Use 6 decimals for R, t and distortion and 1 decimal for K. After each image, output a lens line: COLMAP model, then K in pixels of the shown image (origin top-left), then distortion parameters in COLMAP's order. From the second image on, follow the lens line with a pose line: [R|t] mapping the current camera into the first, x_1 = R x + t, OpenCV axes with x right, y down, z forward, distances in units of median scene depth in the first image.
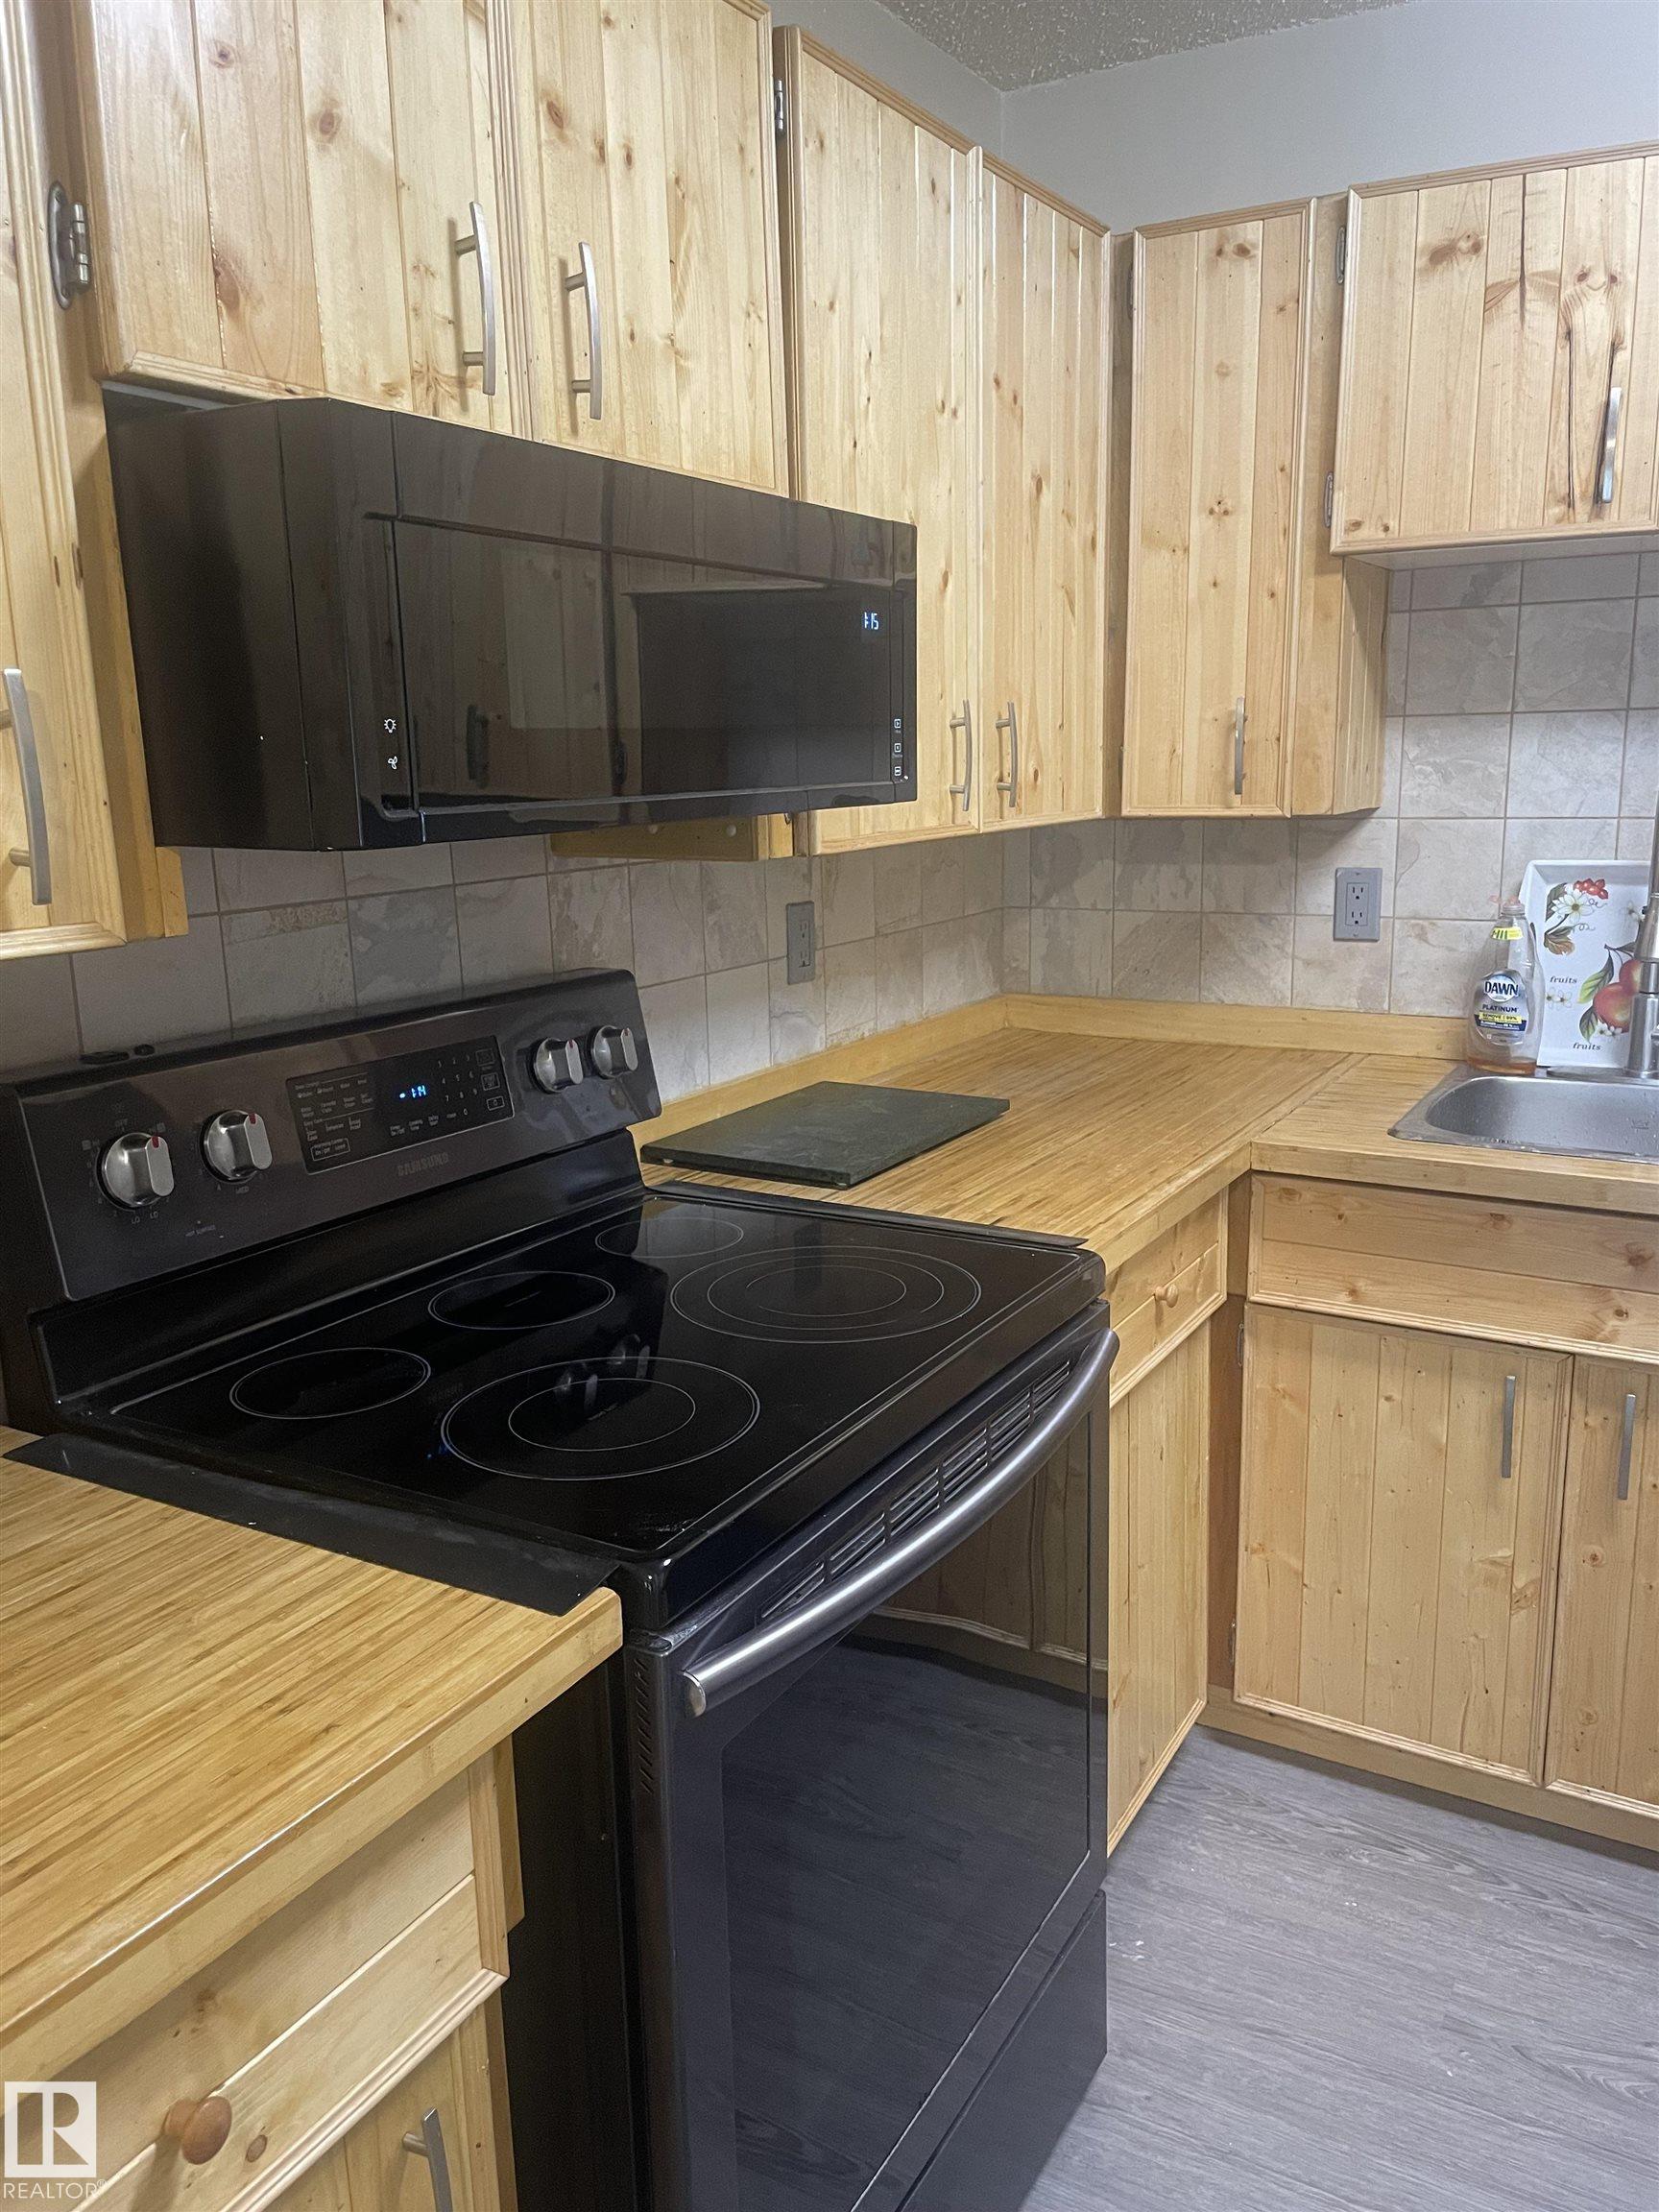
lens RADIAL K [[1677.8, 0, 831.4], [0, 1677.8, 1101.2], [0, 0, 1]] dist [0.072528, -0.096308]
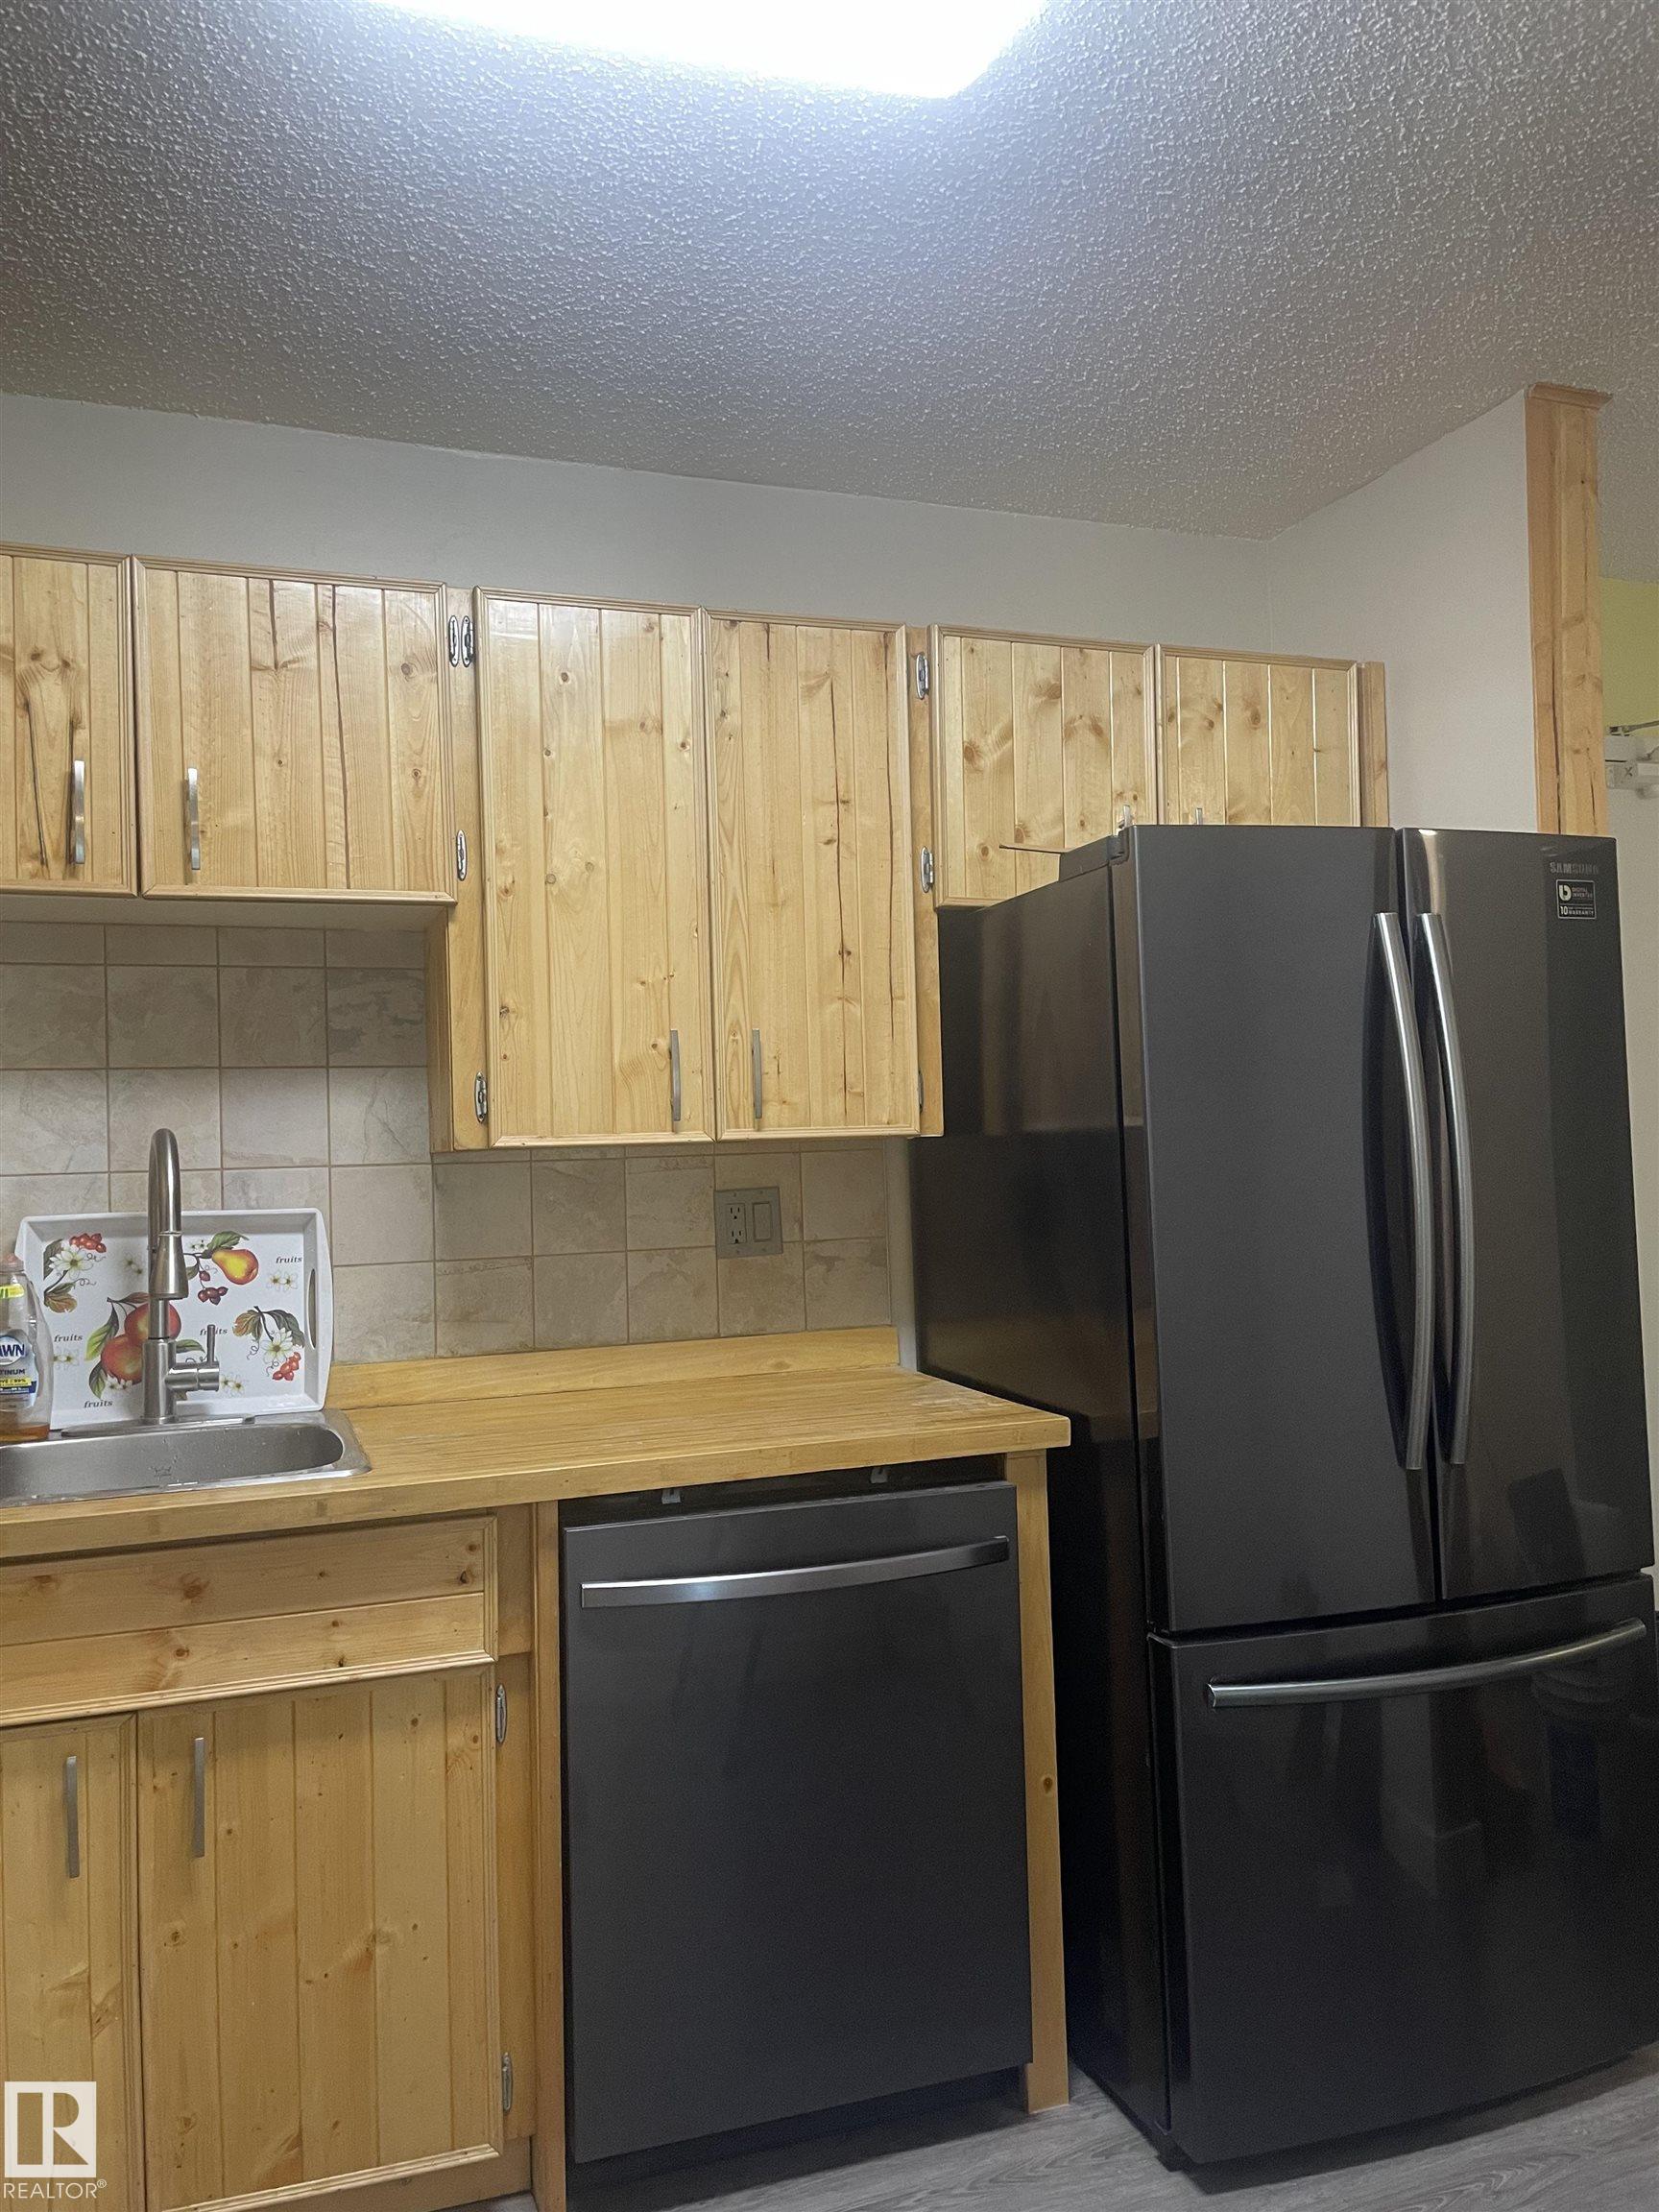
lens RADIAL K [[1677.8, 0, 845.6], [0, 1677.8, 1107.4], [0, 0, 1]] dist [0.072528, -0.096308]
pose [[0.634606, 0.022105, 0.772519, -0.044440], [0.174891, 0.969552, -0.171412, 0.050894], [-0.752787, 0.243886, 0.611418, 0.044035]]
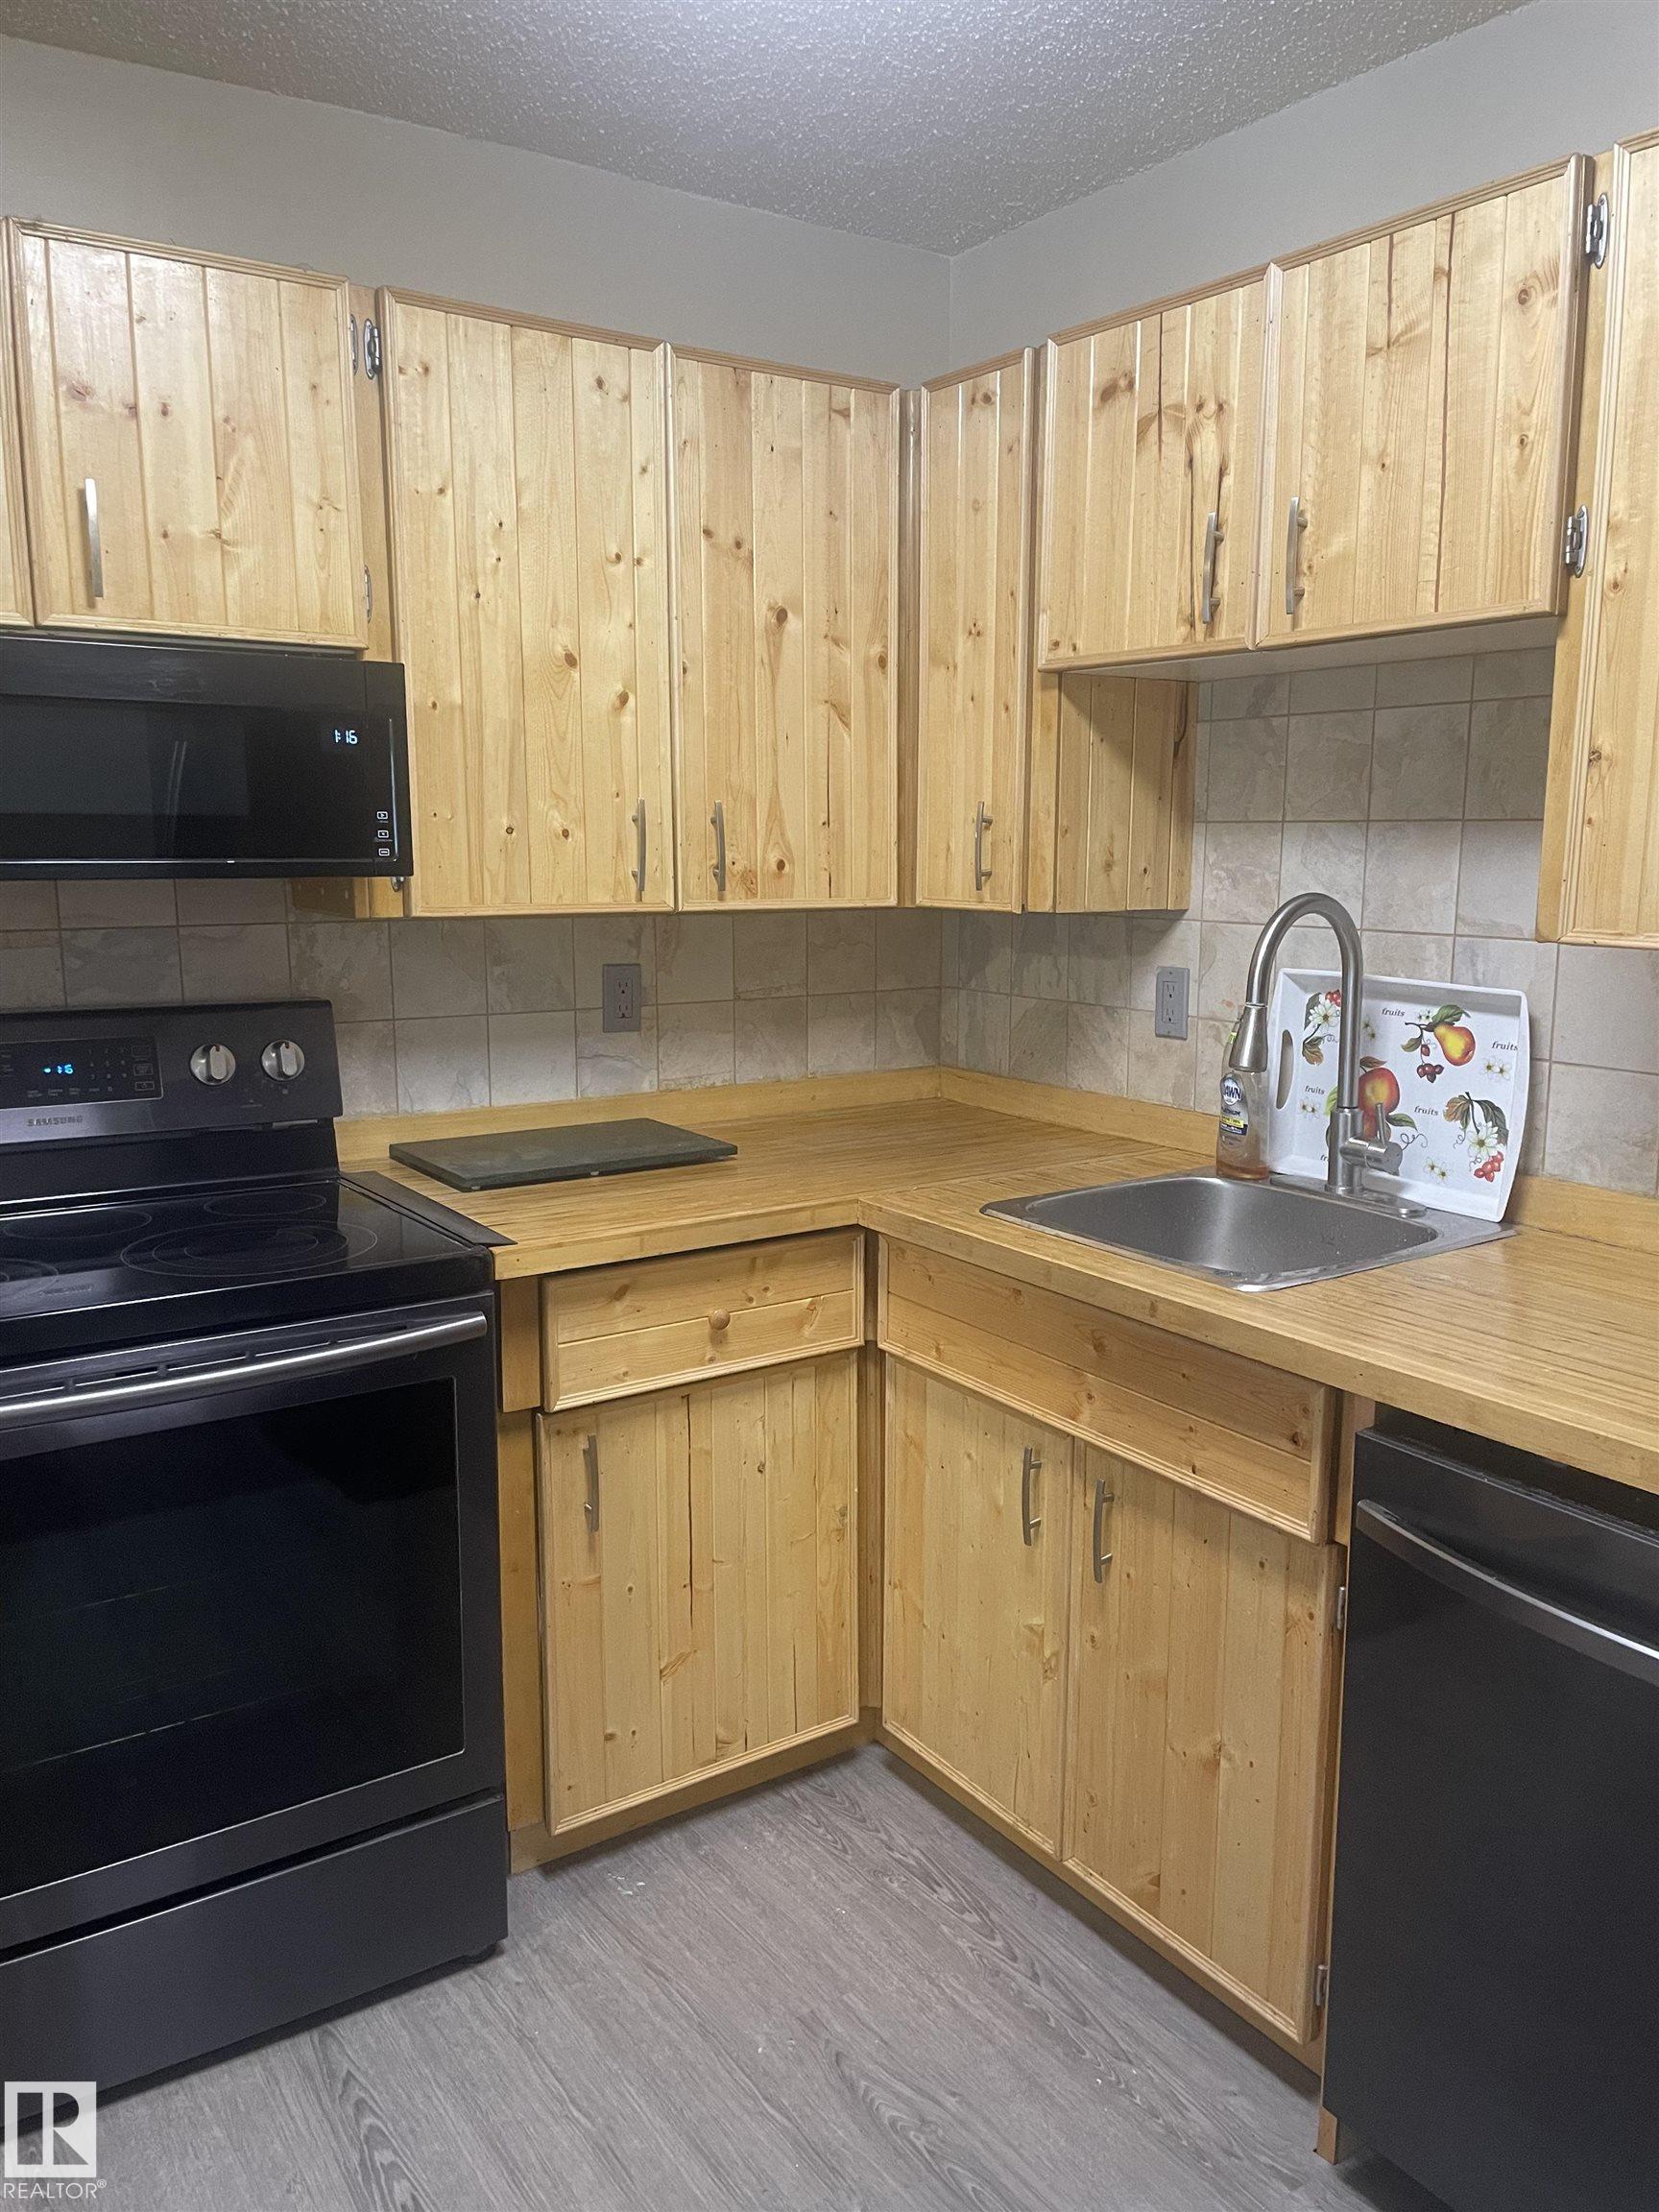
lens RADIAL K [[1677.8, 0, 872.7], [0, 1677.8, 1118.4], [0, 0, 1]] dist [0.072528, -0.096308]
pose [[0.906524, 0.095858, -0.411126, 0.685579], [-0.111168, 0.993711, -0.013432, -0.014885], [0.407253, 0.057880, 0.911480, -0.002782]]
